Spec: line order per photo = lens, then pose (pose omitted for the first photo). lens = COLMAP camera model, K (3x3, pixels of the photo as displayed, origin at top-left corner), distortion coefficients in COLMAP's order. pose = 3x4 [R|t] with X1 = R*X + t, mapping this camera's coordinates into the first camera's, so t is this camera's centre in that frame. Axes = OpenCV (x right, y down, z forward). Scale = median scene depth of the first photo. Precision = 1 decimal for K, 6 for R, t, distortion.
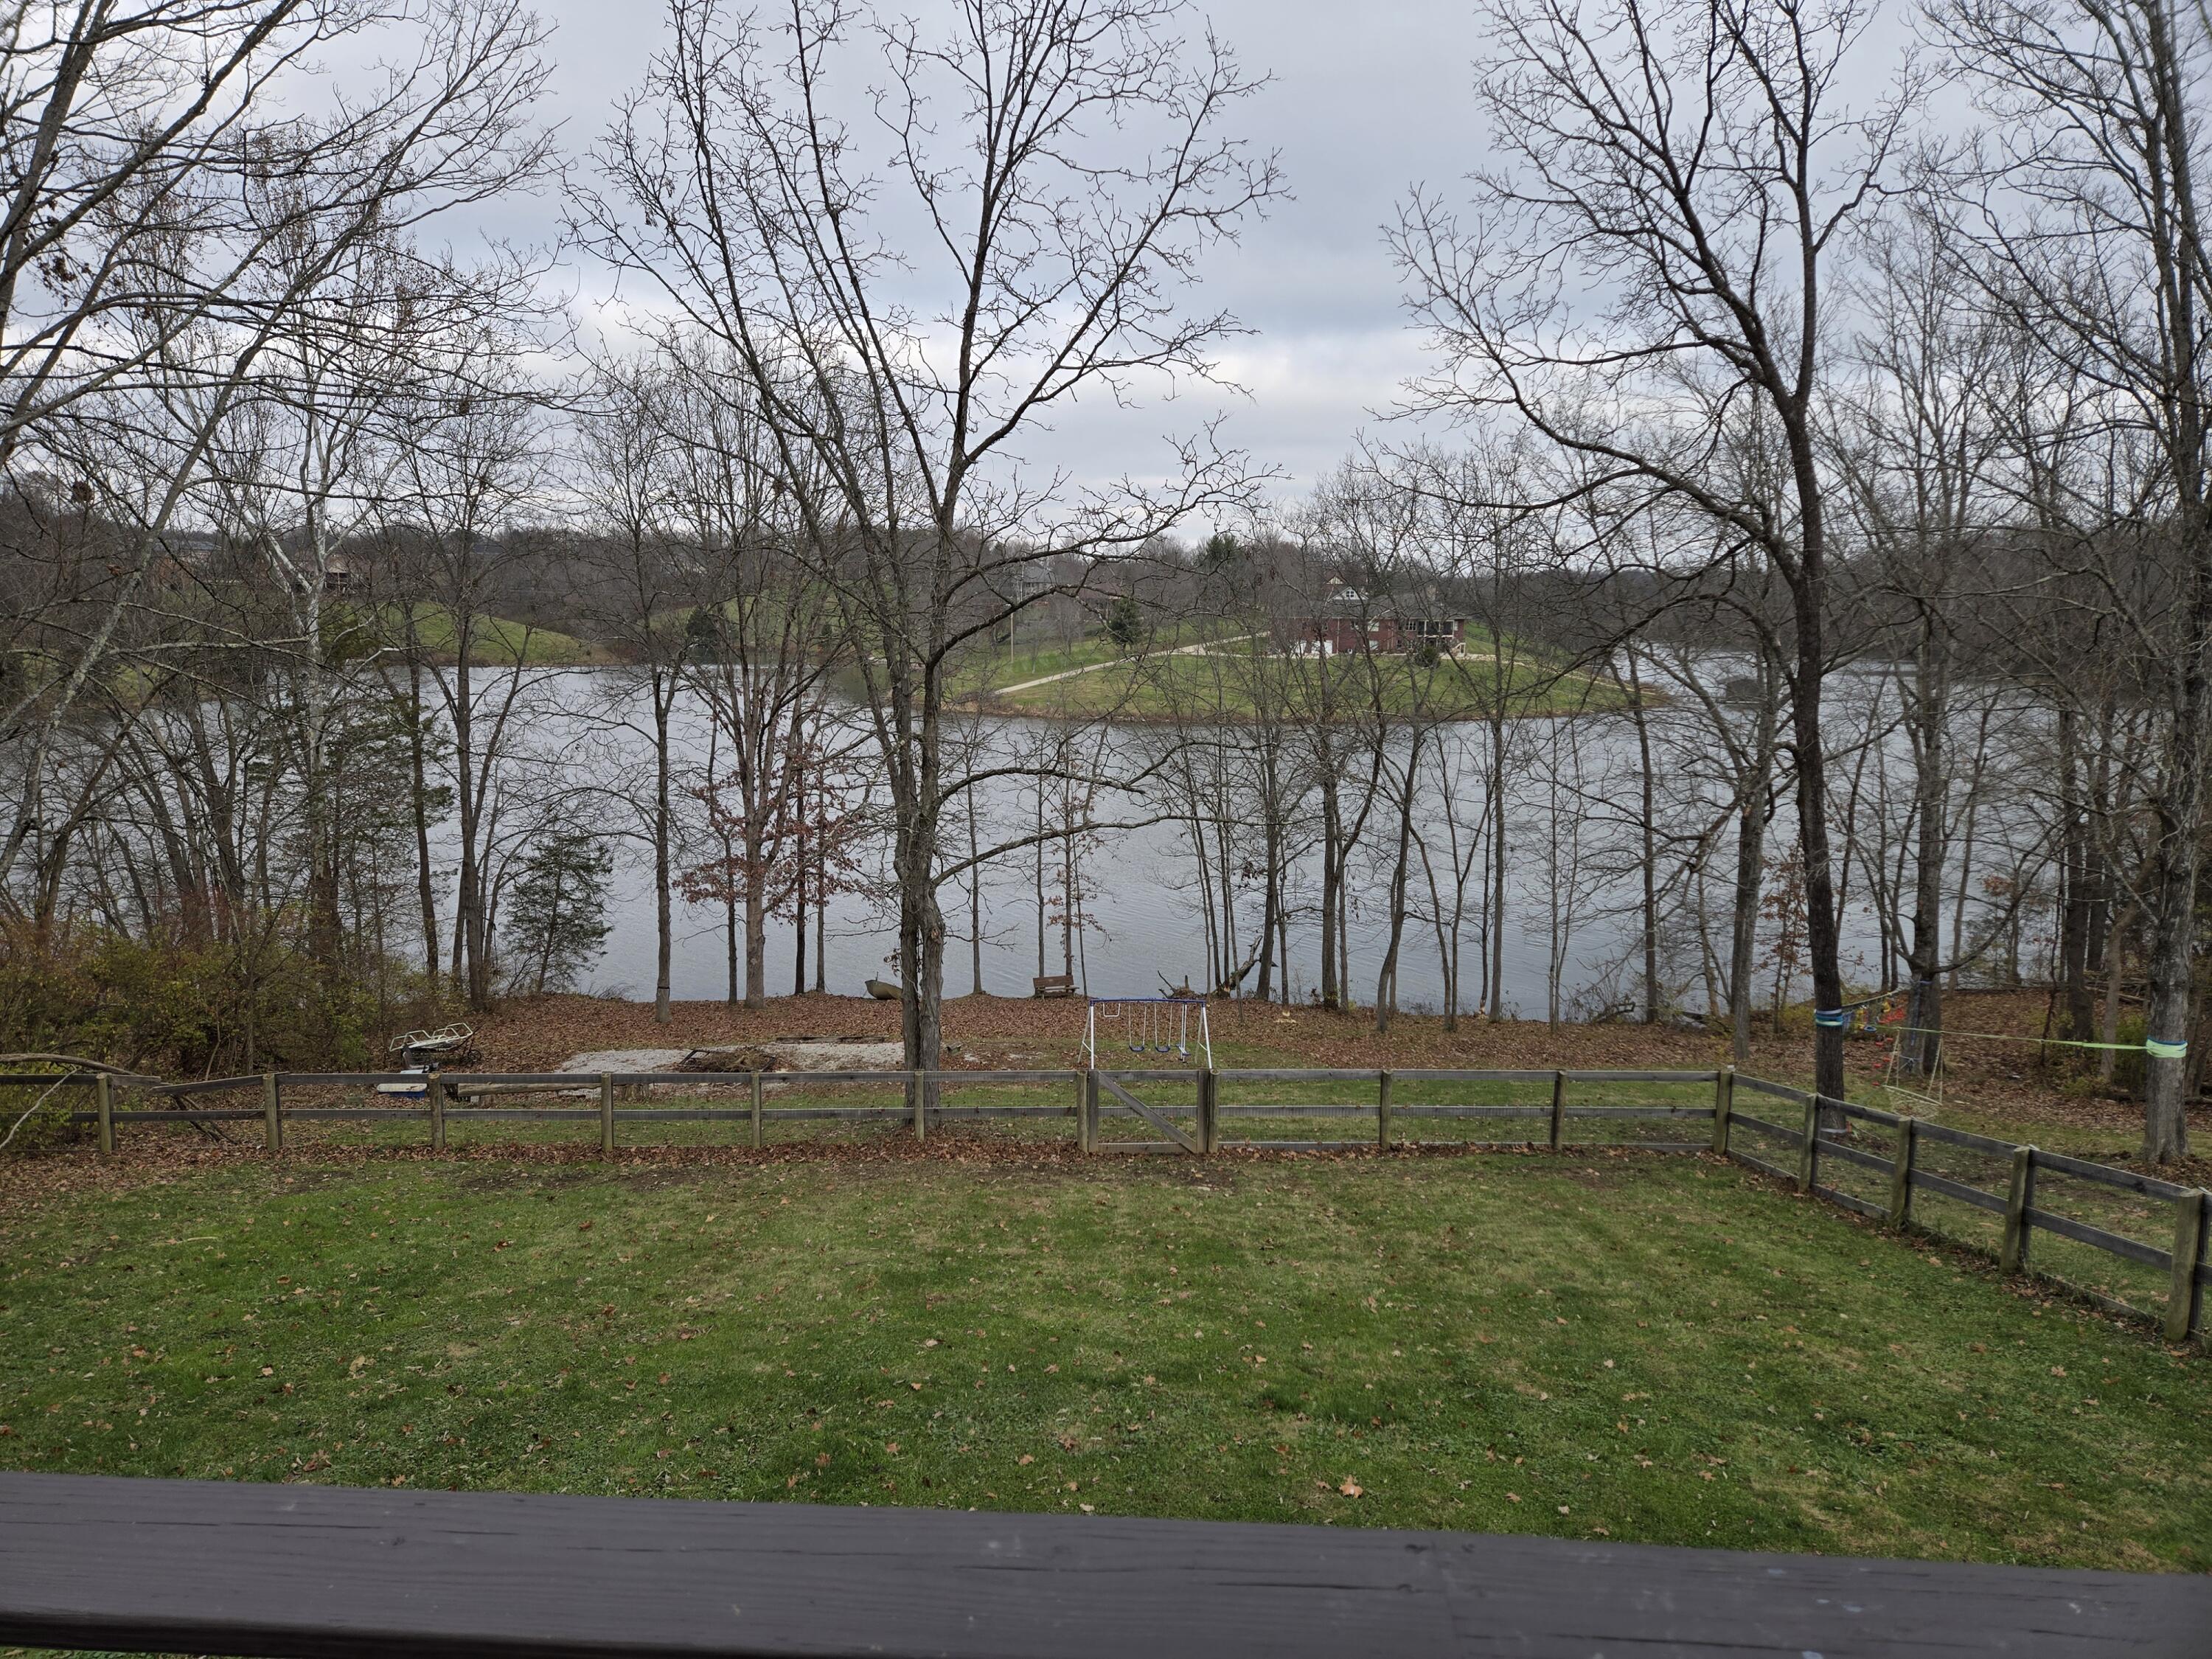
lens RADIAL K [[1482.8, 0, 1106.0], [0, 1482.8, 829.5], [0, 0, 1]] dist [0.122964, -0.096513]
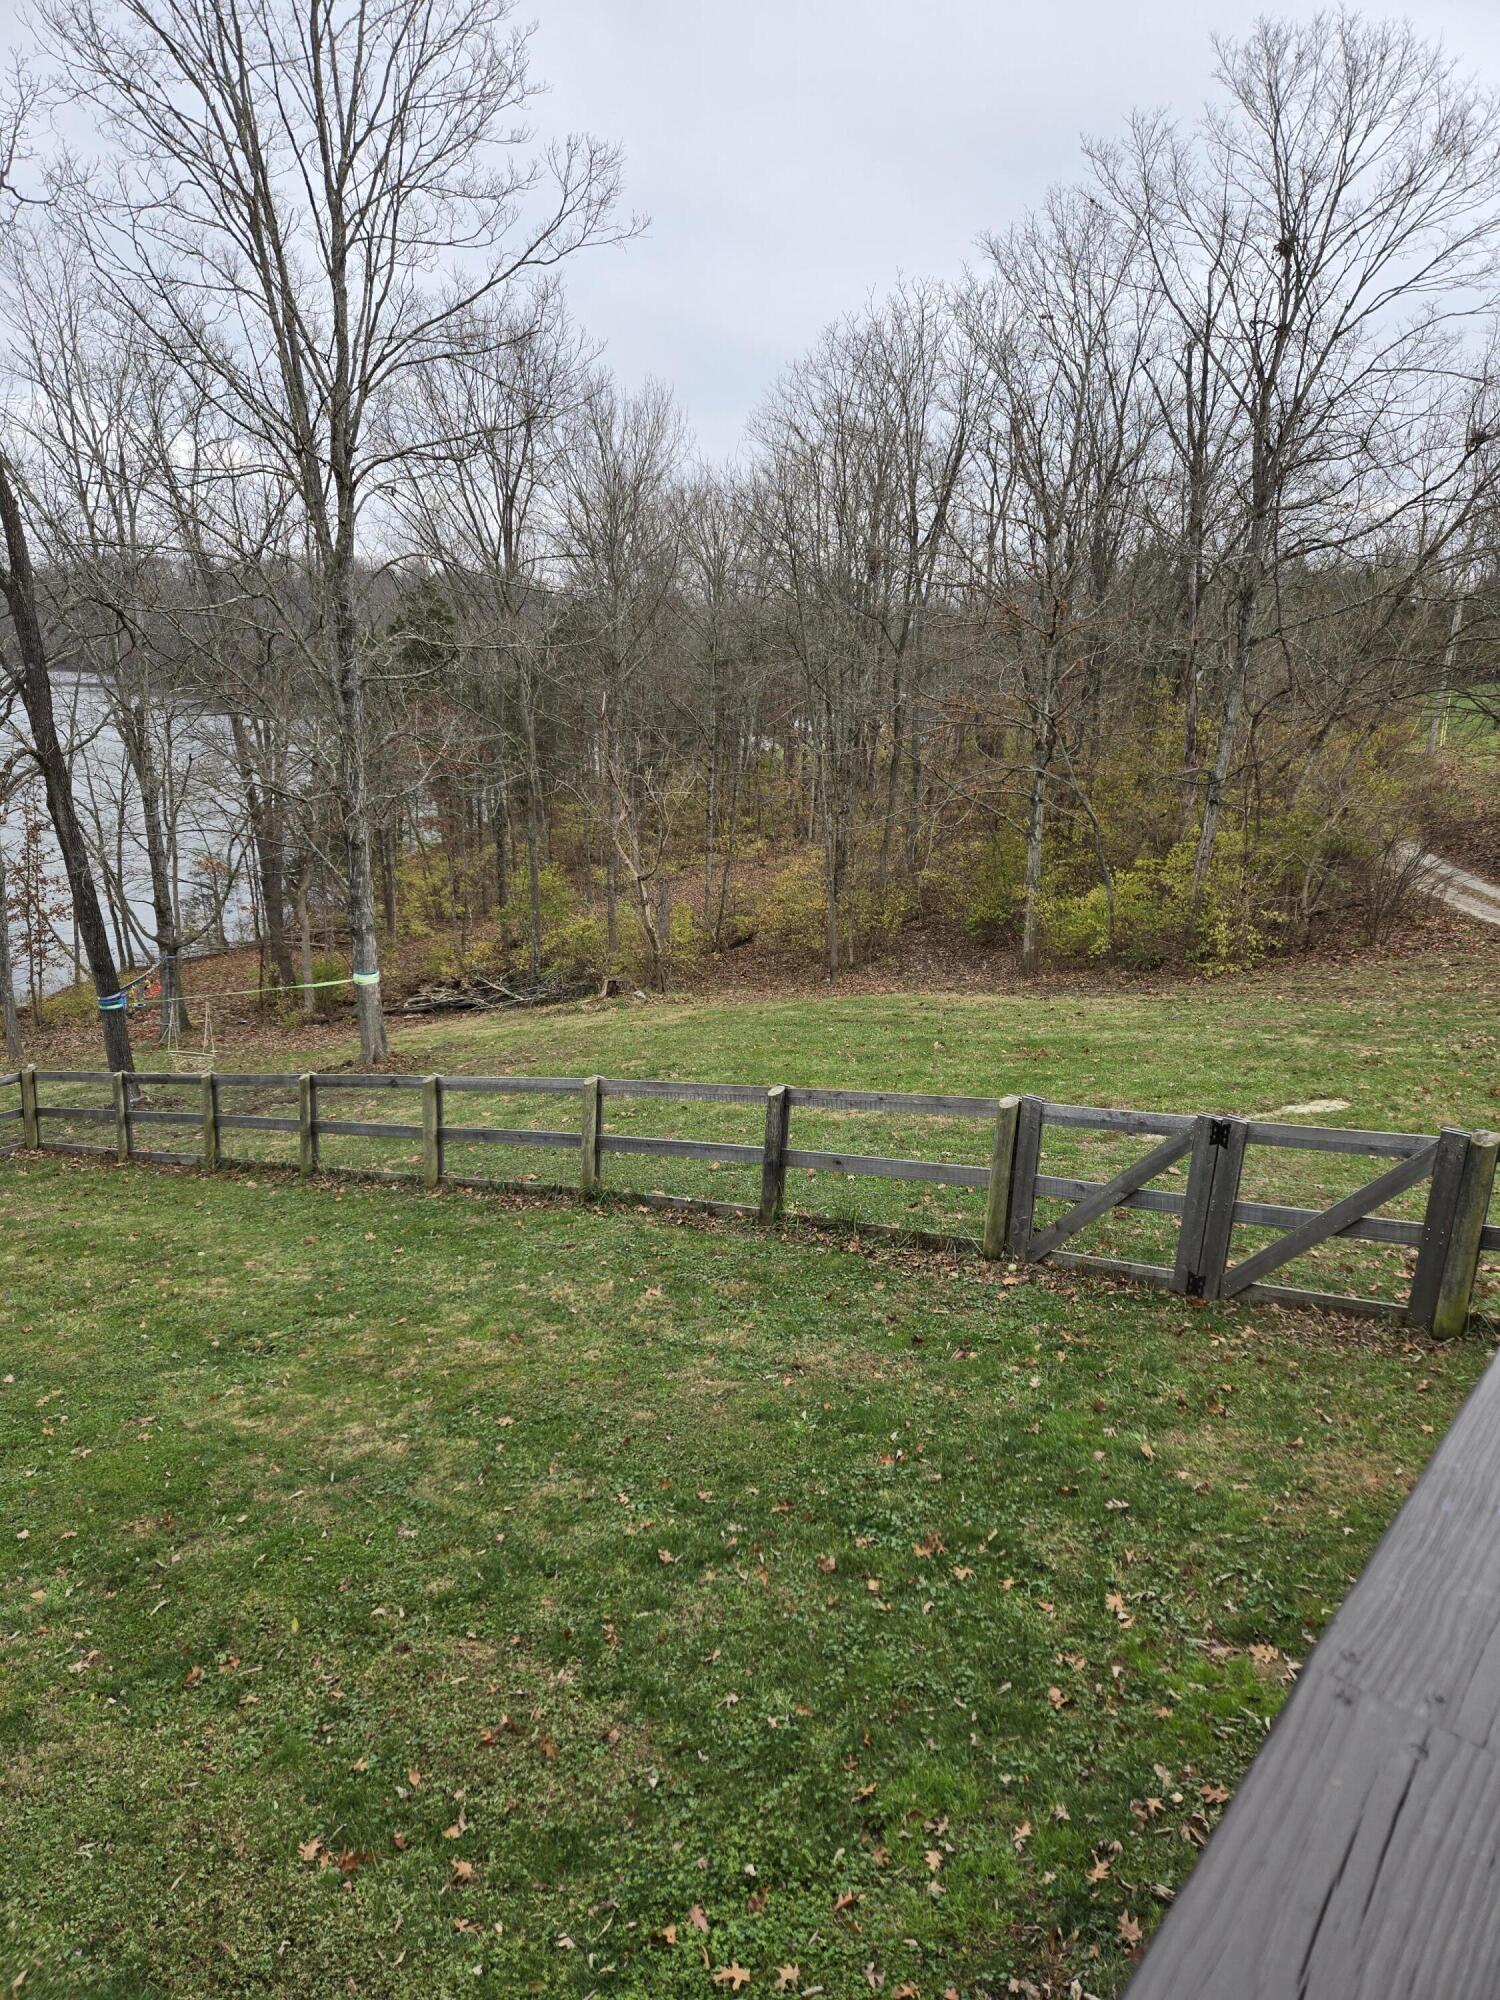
lens RADIAL K [[1340.7, 0, 750.0], [0, 1340.7, 1000.0], [0, 0, 1]] dist [0.122964, -0.096513]
pose [[0.599960, -0.181106, 0.779262, -0.022747], [0.083852, 0.982911, 0.163877, -0.001483], [-0.795624, -0.032977, 0.604893, 0.036376]]
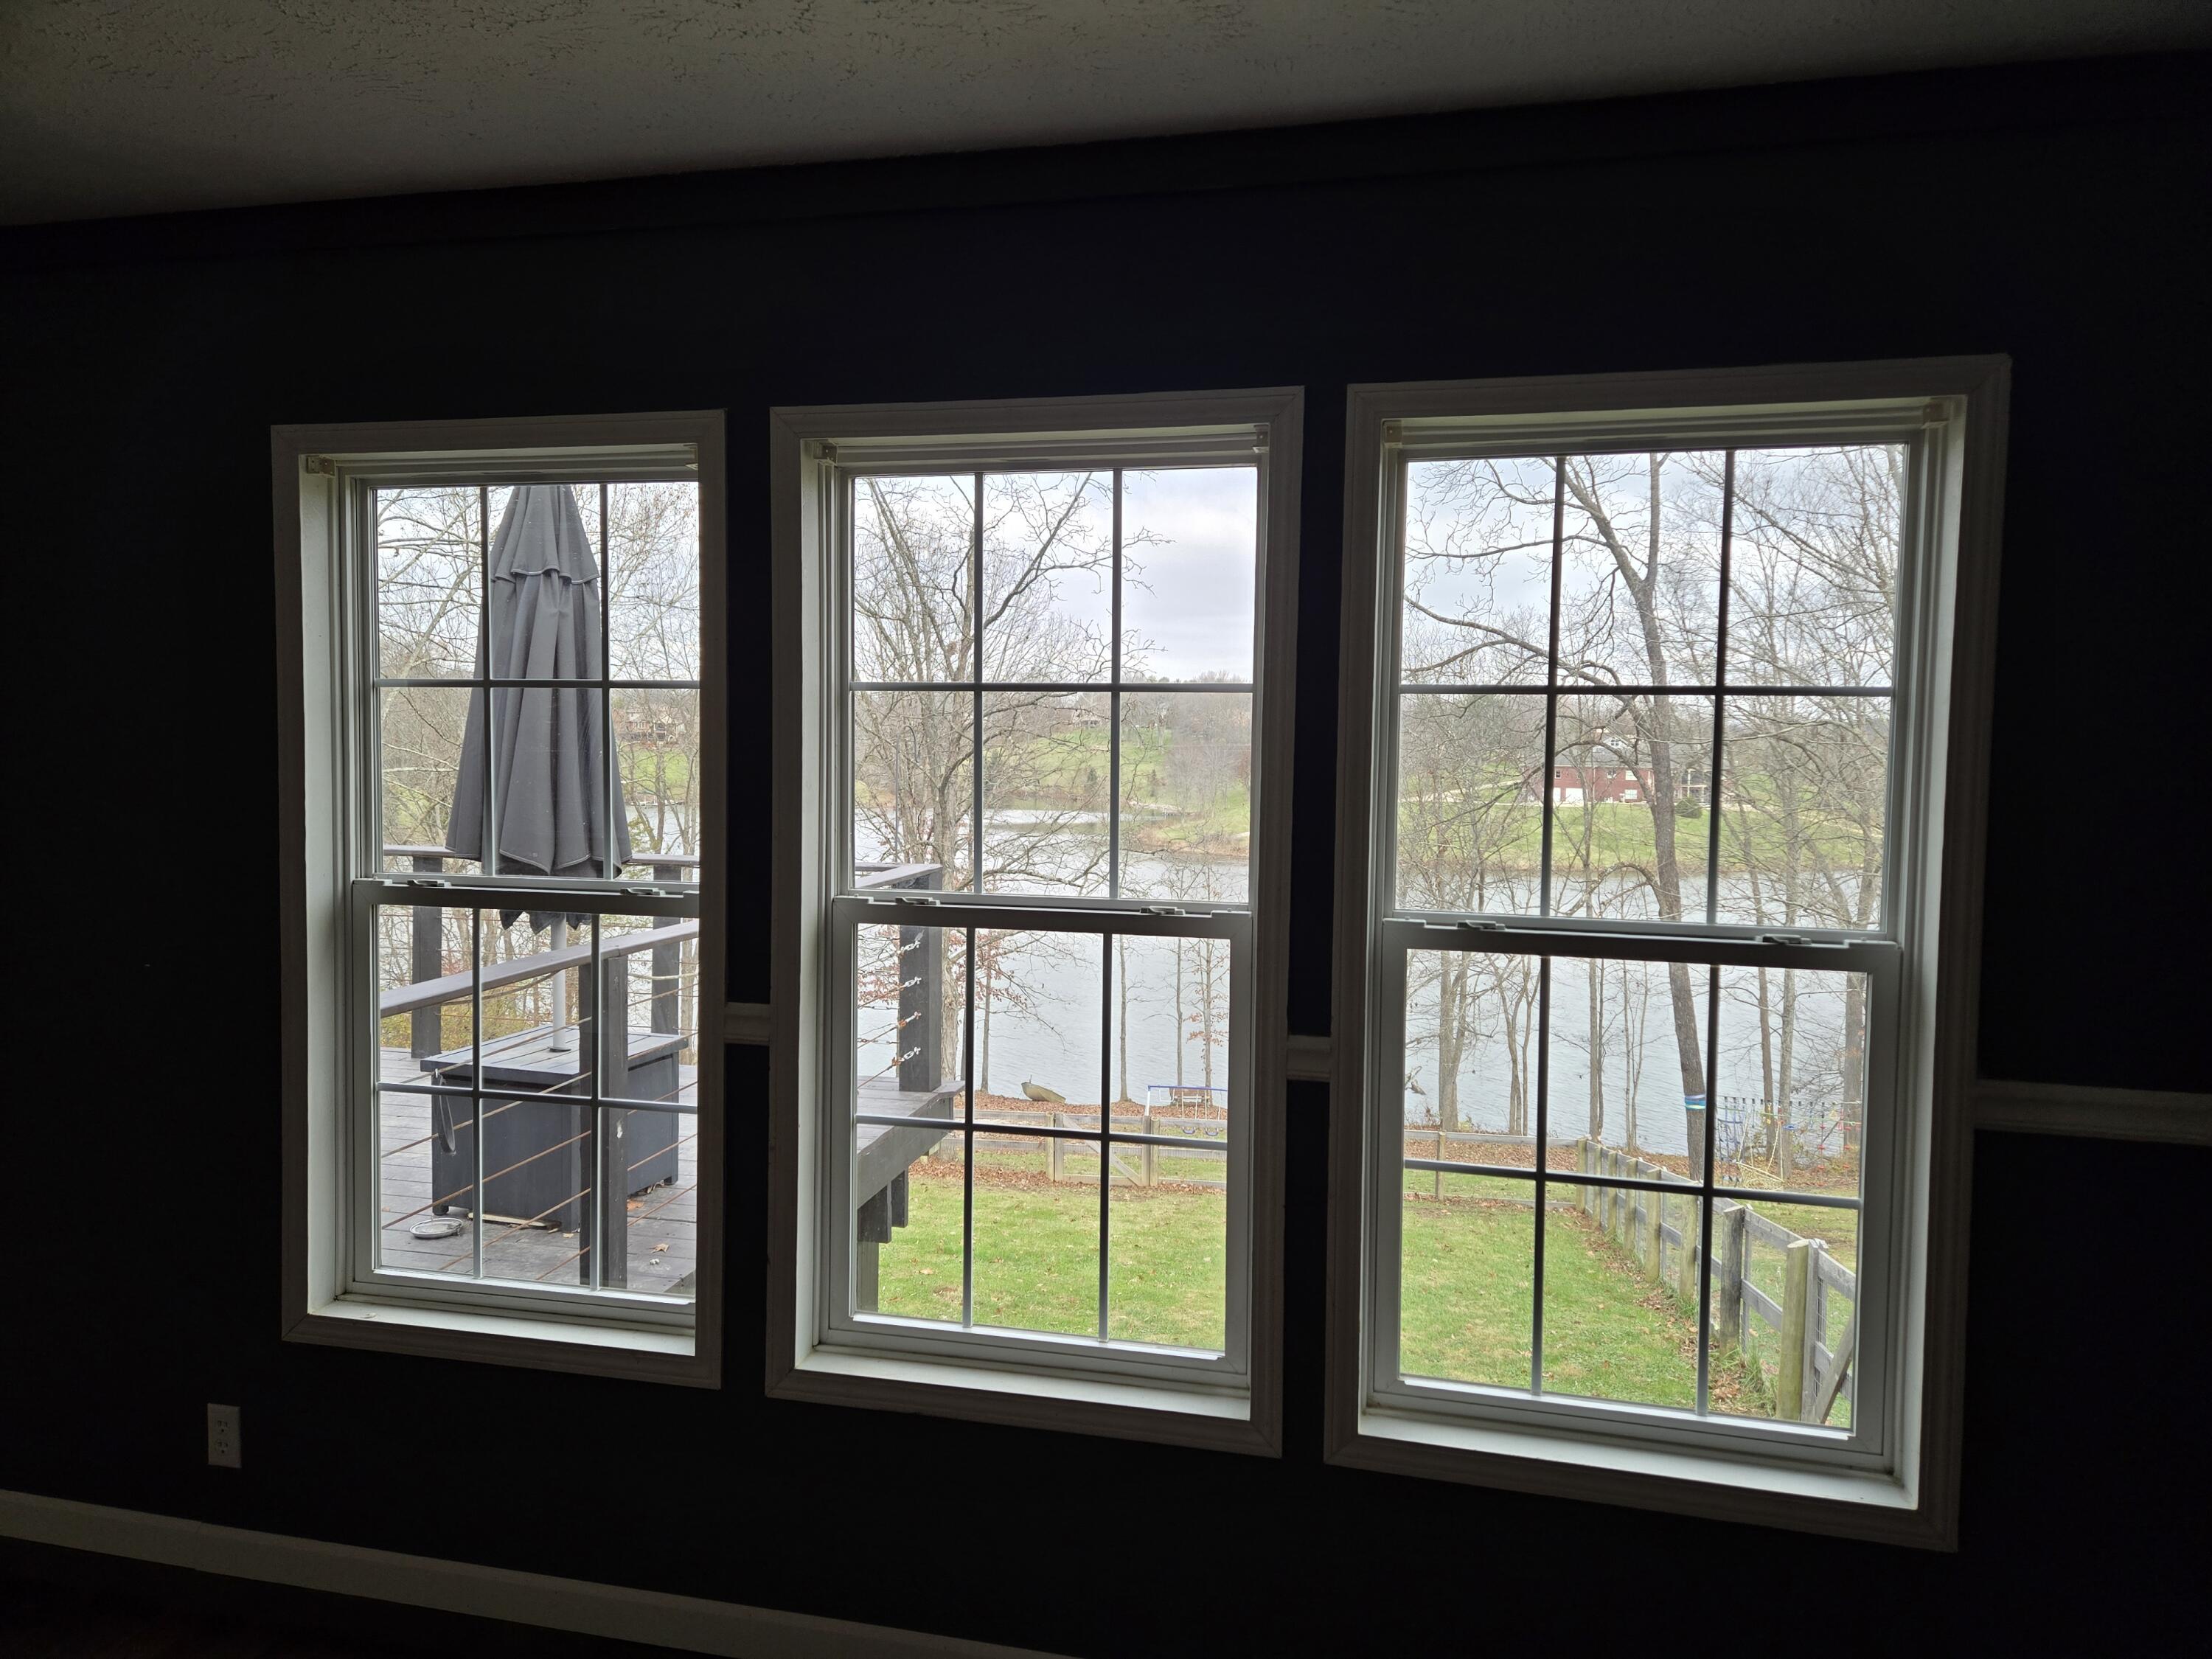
lens RADIAL K [[1482.8, 0, 1106.0], [0, 1482.8, 829.5], [0, 0, 1]] dist [0.122964, -0.096513]
pose [[0.983776, 0.013972, -0.178857, 0.260122], [-0.031141, 0.995128, -0.093546, 0.042368], [0.176678, 0.097598, 0.979418, -0.250474]]
